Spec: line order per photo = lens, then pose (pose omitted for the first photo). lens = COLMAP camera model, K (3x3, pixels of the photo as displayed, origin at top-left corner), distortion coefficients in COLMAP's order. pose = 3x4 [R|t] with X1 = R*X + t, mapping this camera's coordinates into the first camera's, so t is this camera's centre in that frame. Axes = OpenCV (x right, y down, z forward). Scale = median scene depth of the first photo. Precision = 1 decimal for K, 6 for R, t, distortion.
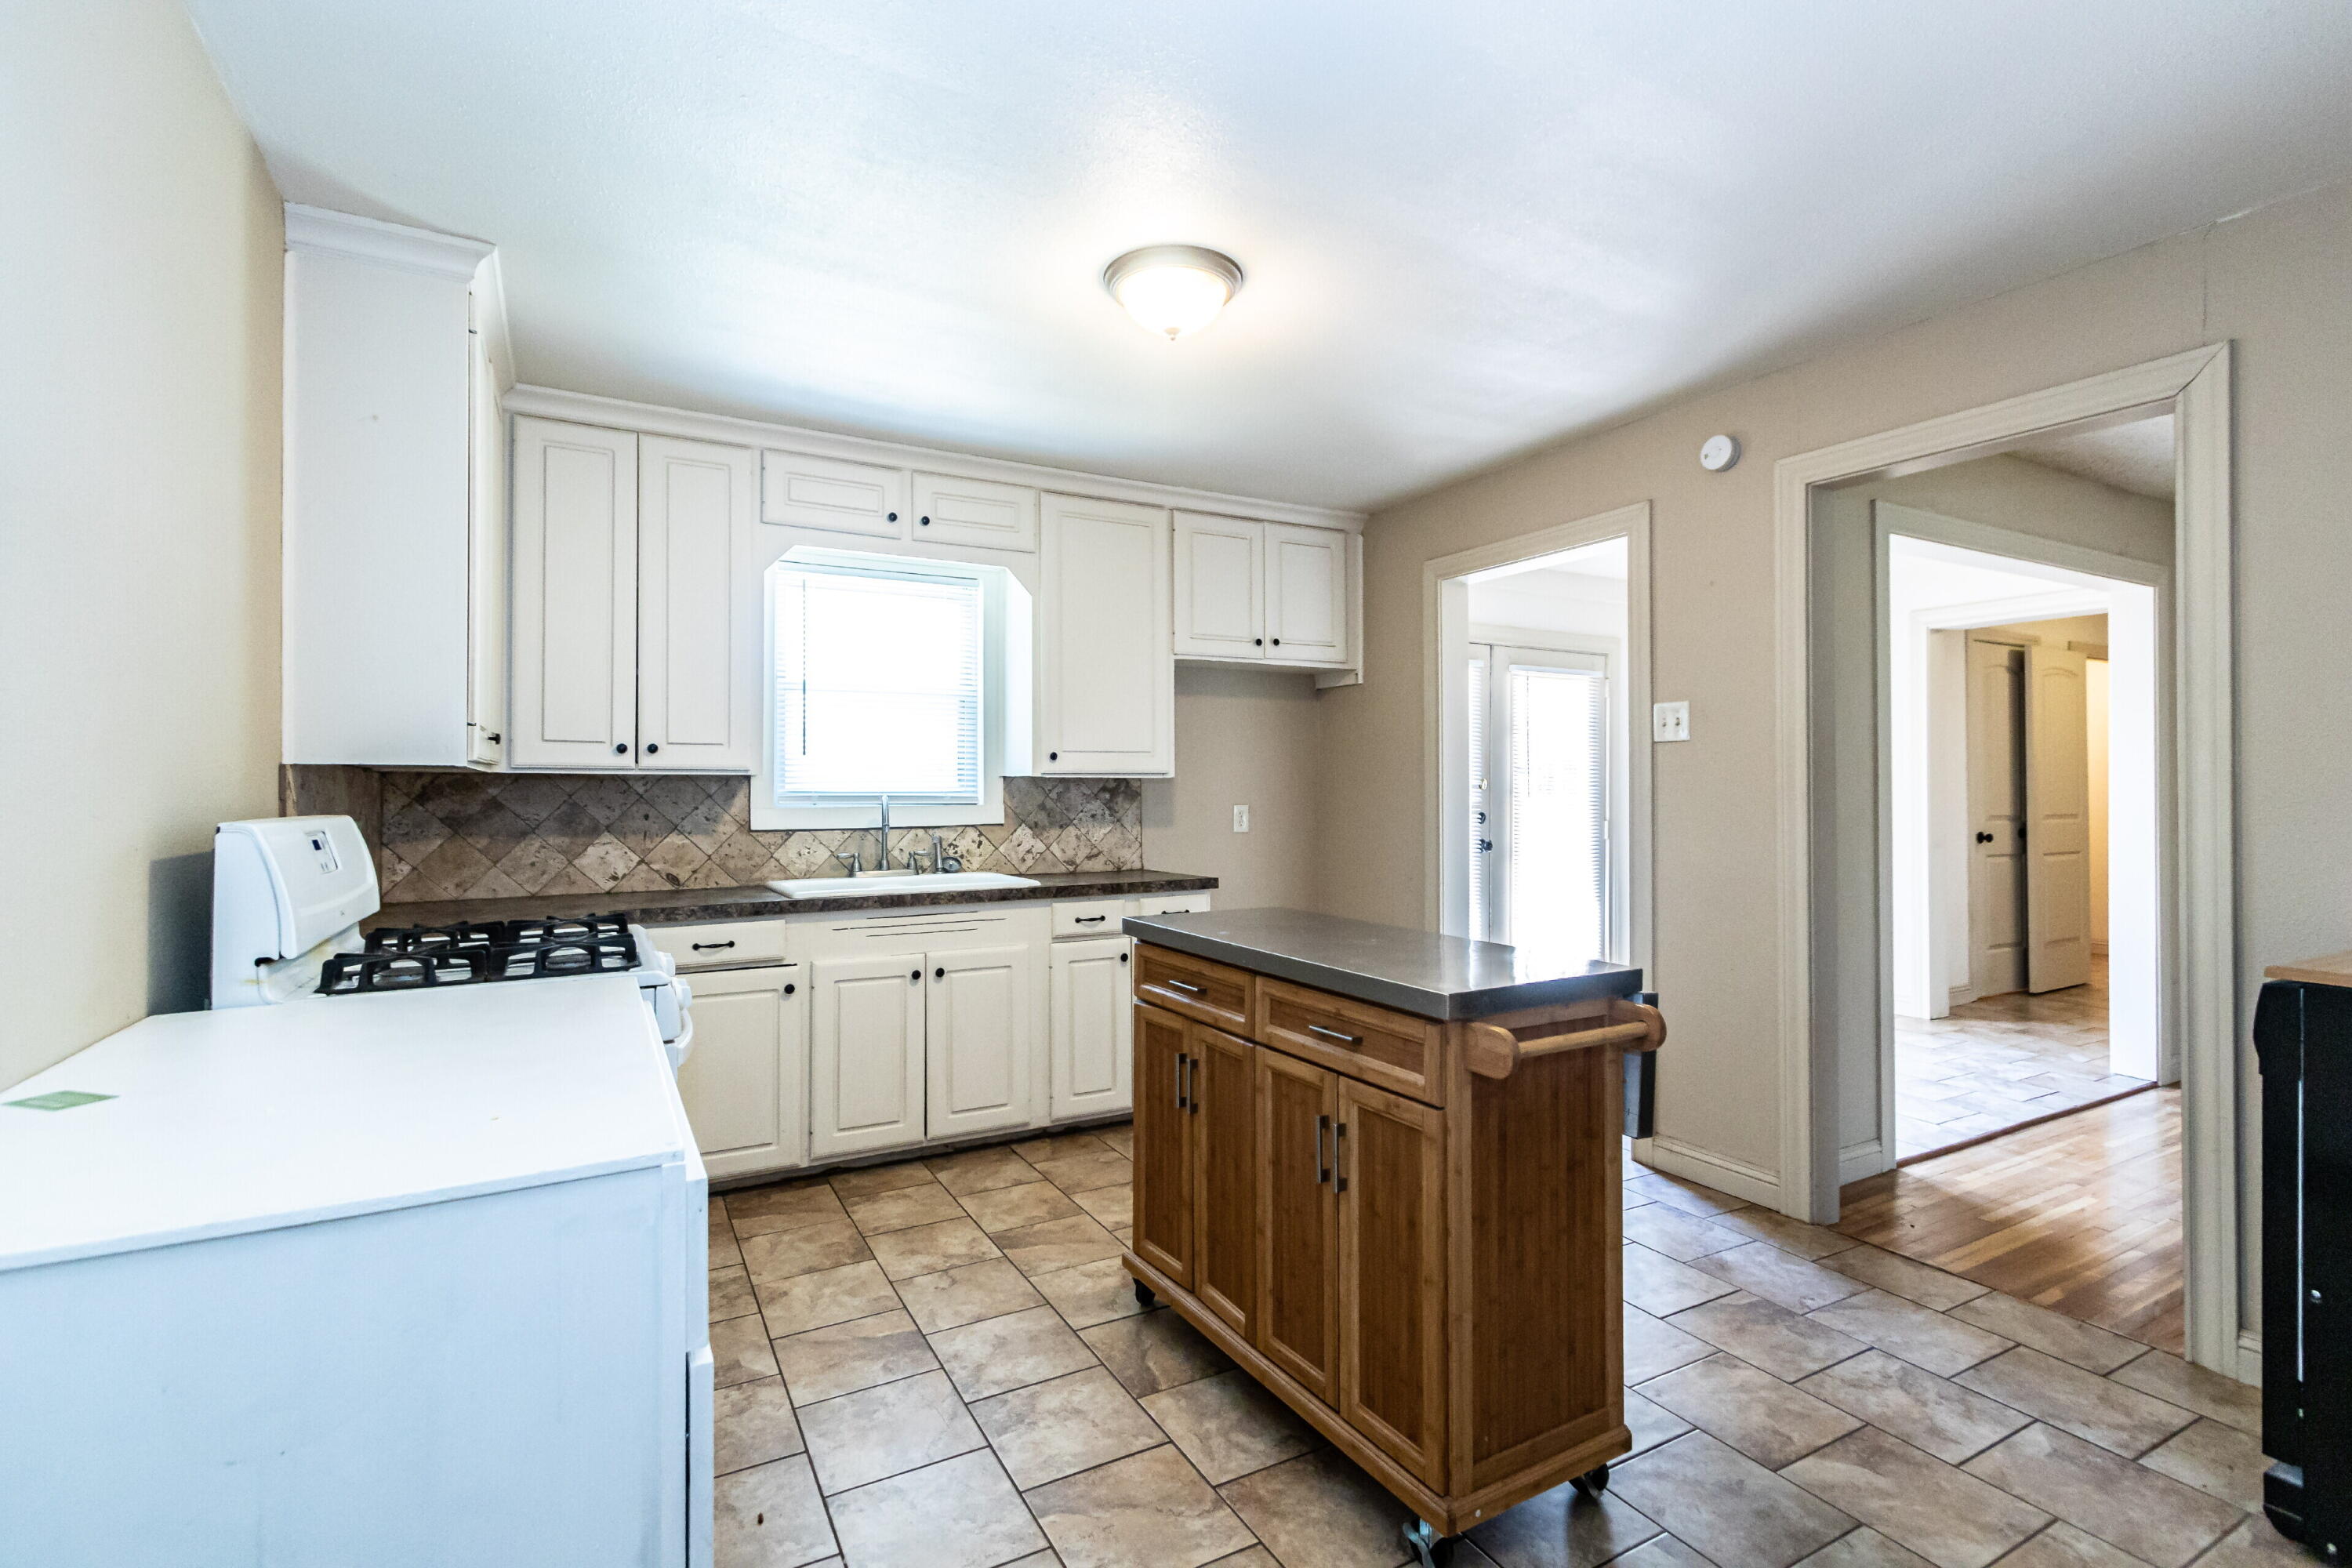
lens RADIAL K [[1094.2, 0, 1193.3], [0, 1094.2, 783.1], [0, 0, 1]] dist [0.005953, -0.001678]
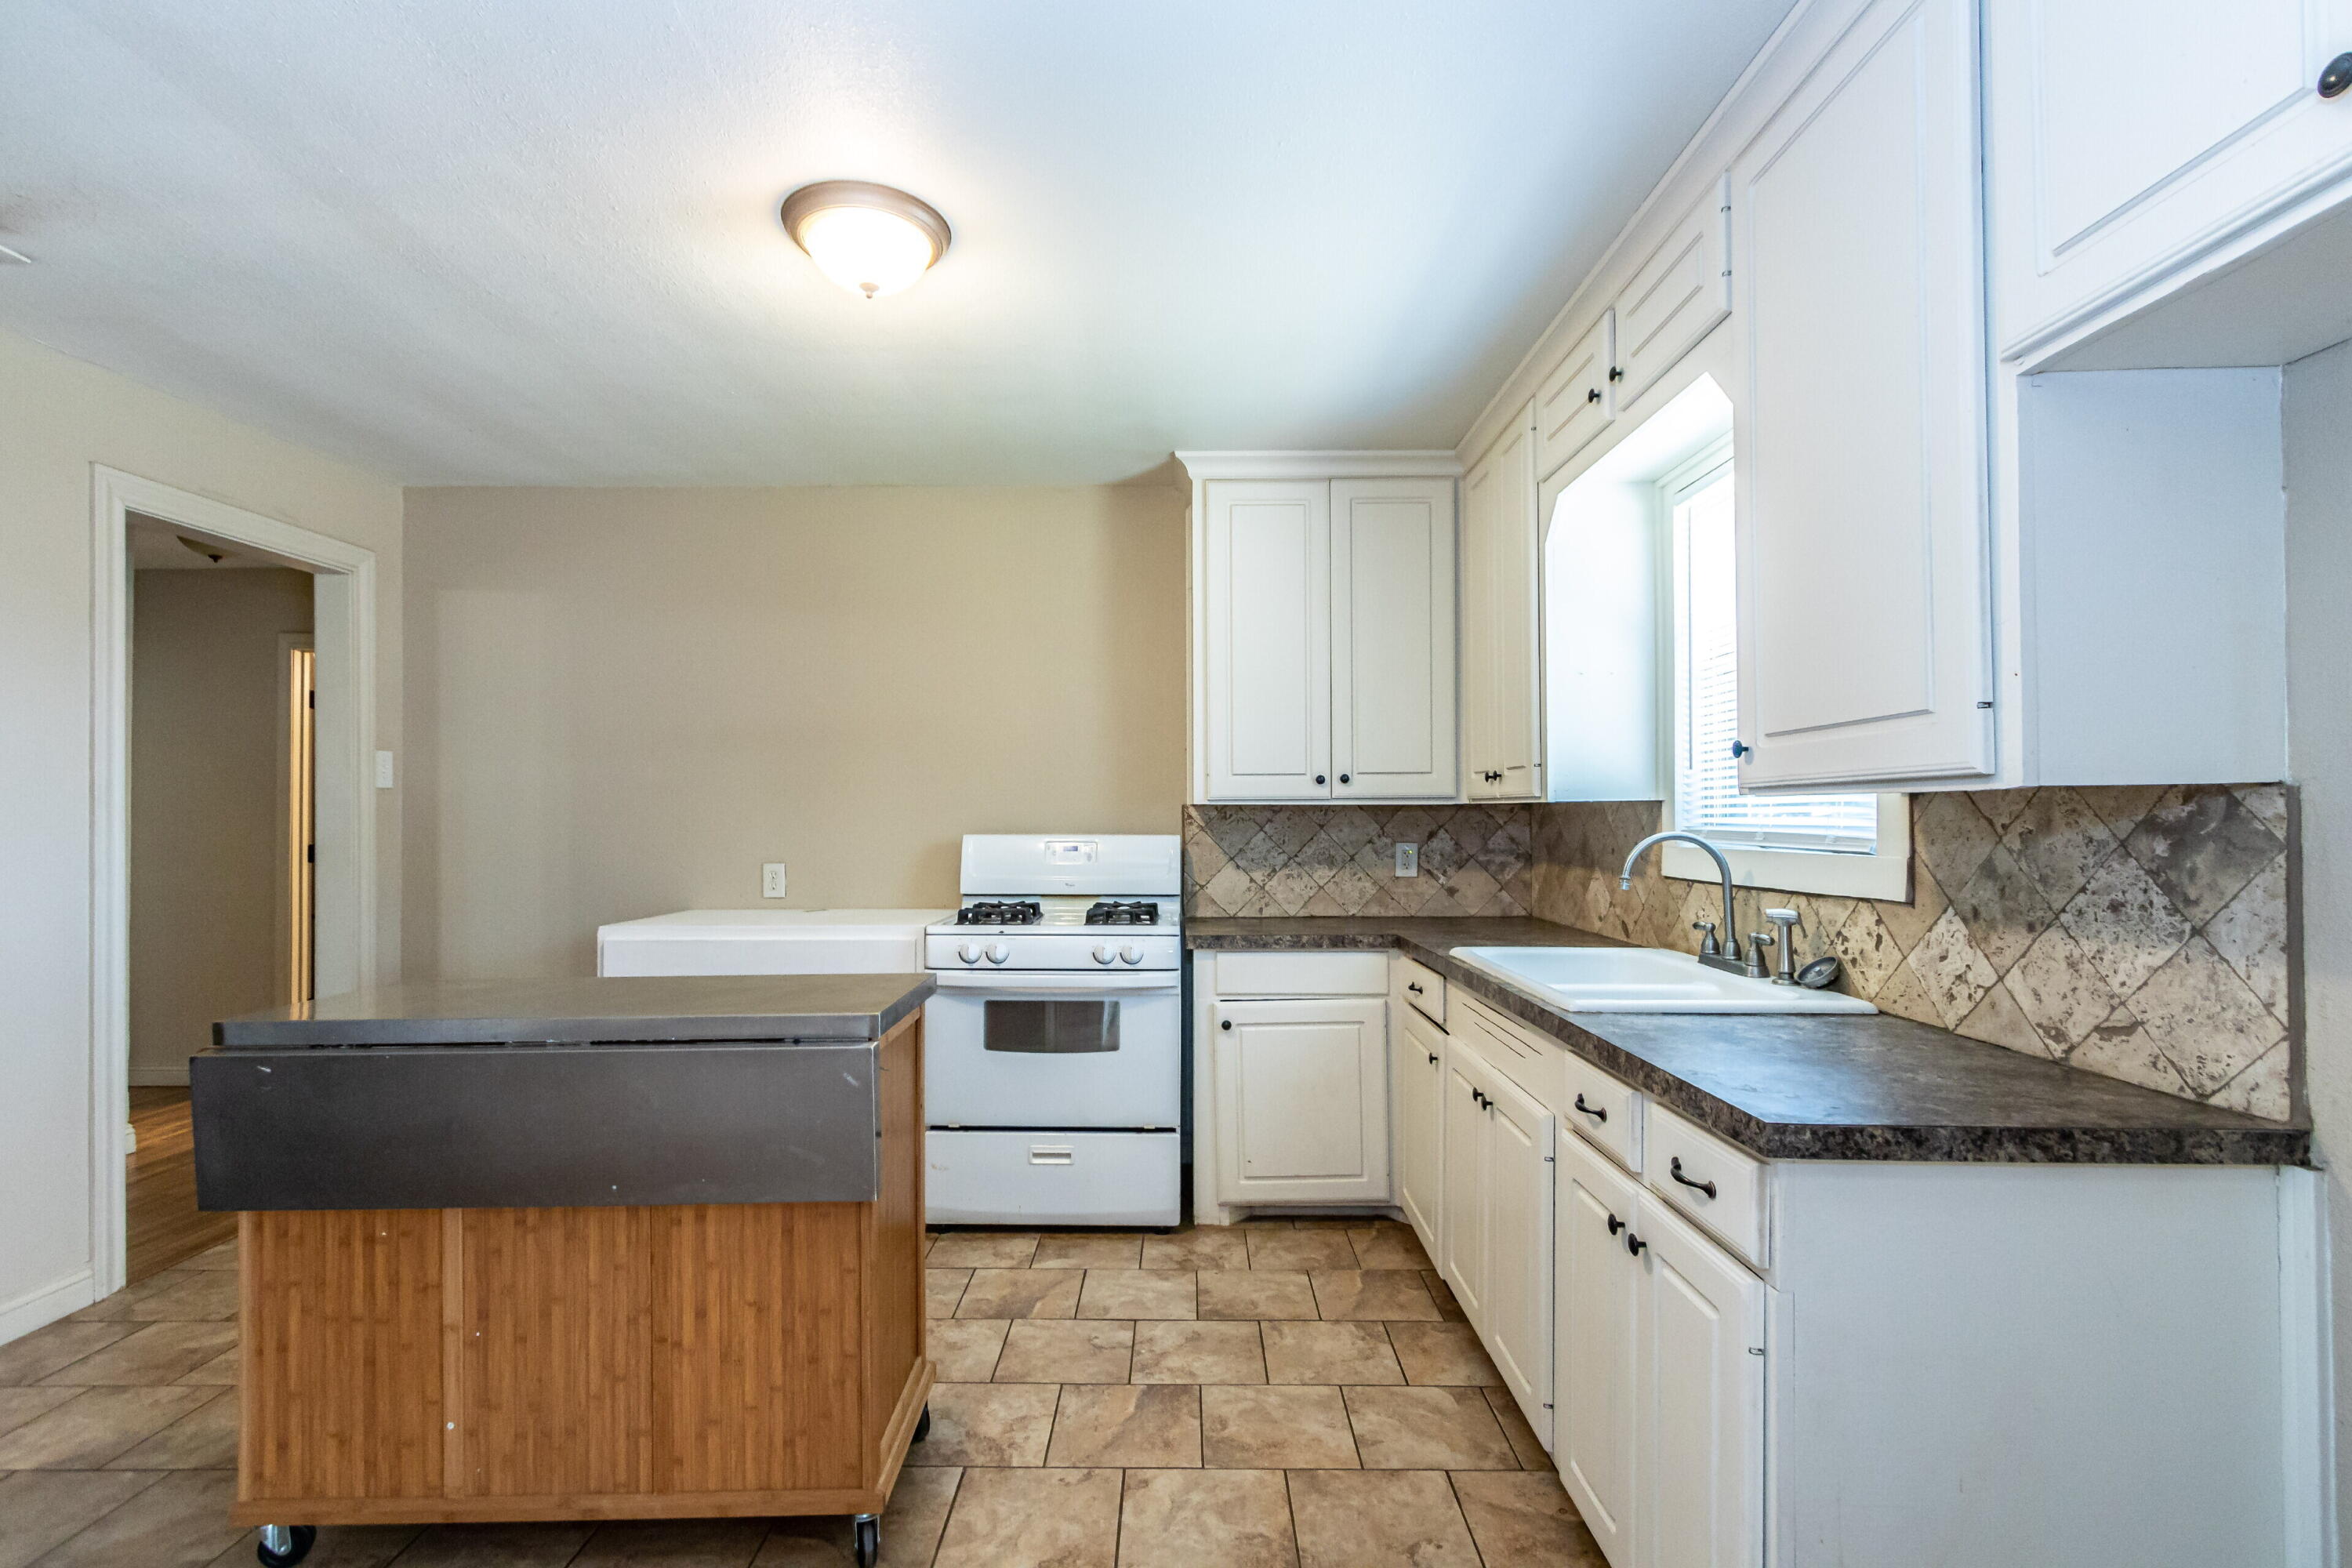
lens RADIAL K [[1094.2, 0, 1169.0], [0, 1094.2, 816.9], [0, 0, 1]] dist [0.005953, -0.001678]
pose [[-0.516360, 0.003592, -0.856364, 0.406810], [0.007464, 0.999972, -0.000306, 0.001464], [0.856339, -0.006550, -0.516372, 1.134060]]
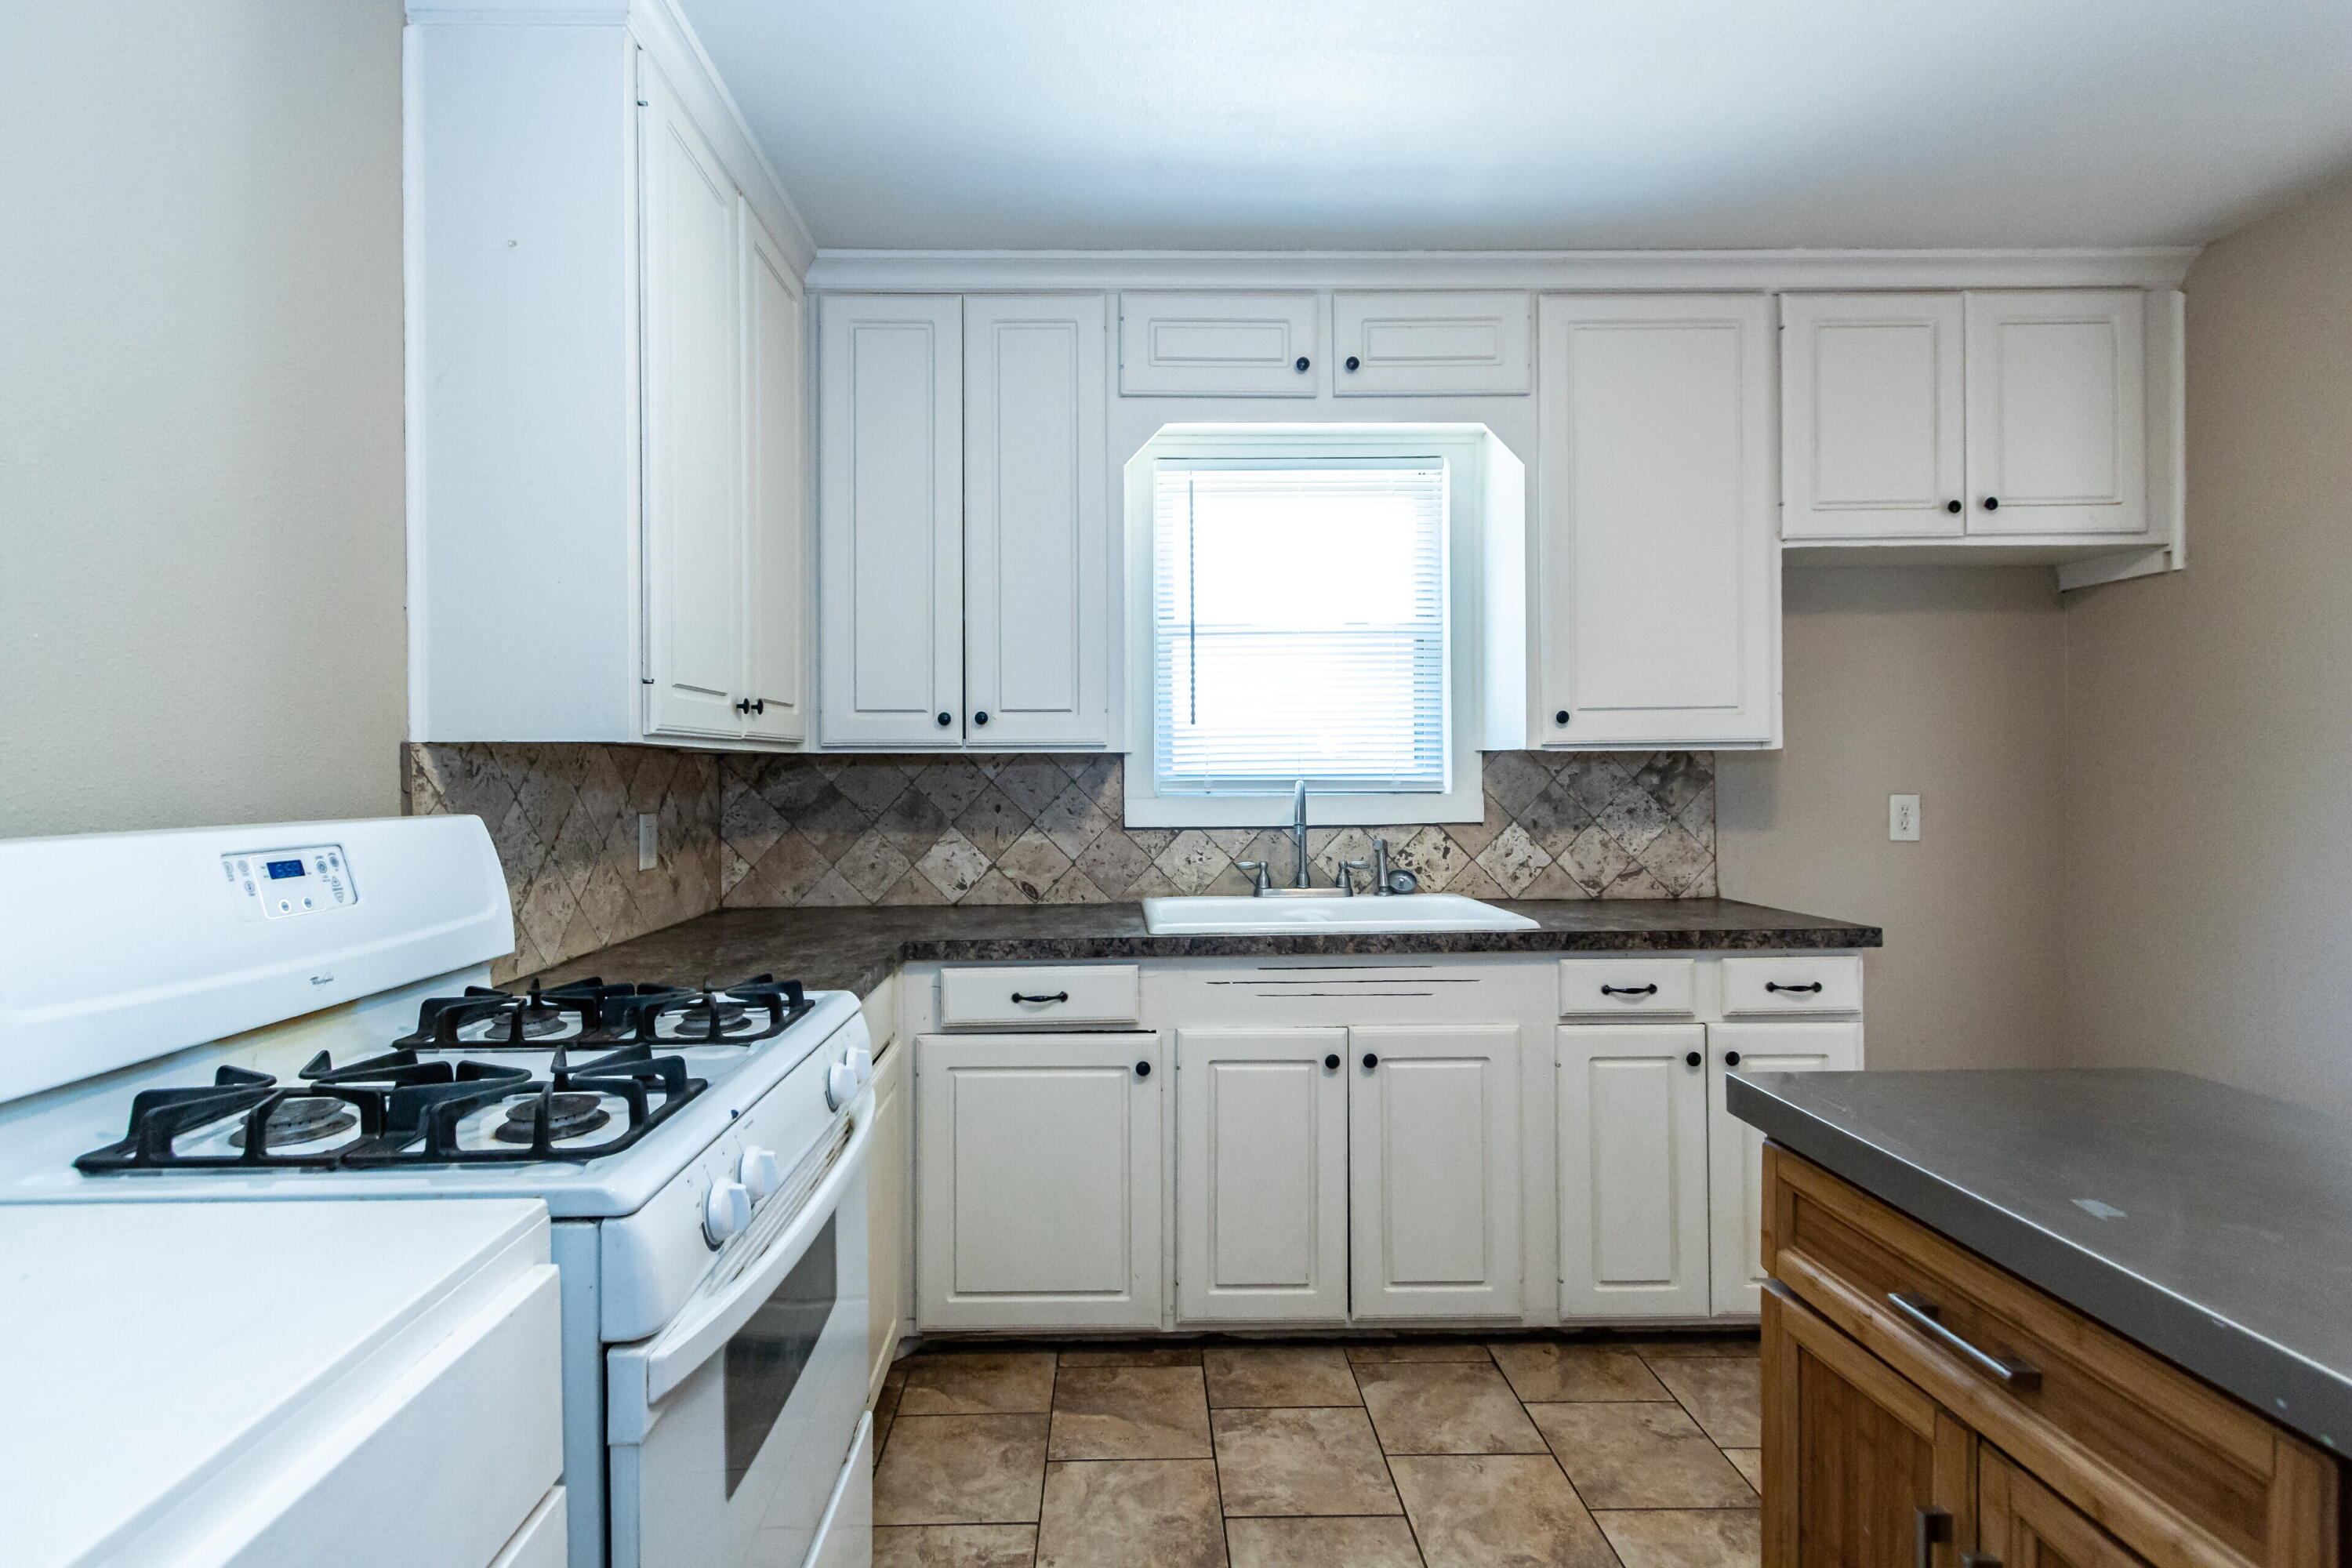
lens RADIAL K [[1094.2, 0, 1123.9], [0, 1094.2, 773.4], [0, 0, 1]] dist [0.005953, -0.001678]
pose [[0.870257, -0.002549, -0.492592, -0.041448], [0.007603, 0.999937, 0.008258, 0.000467], [0.492540, -0.010932, 0.870221, 0.366601]]
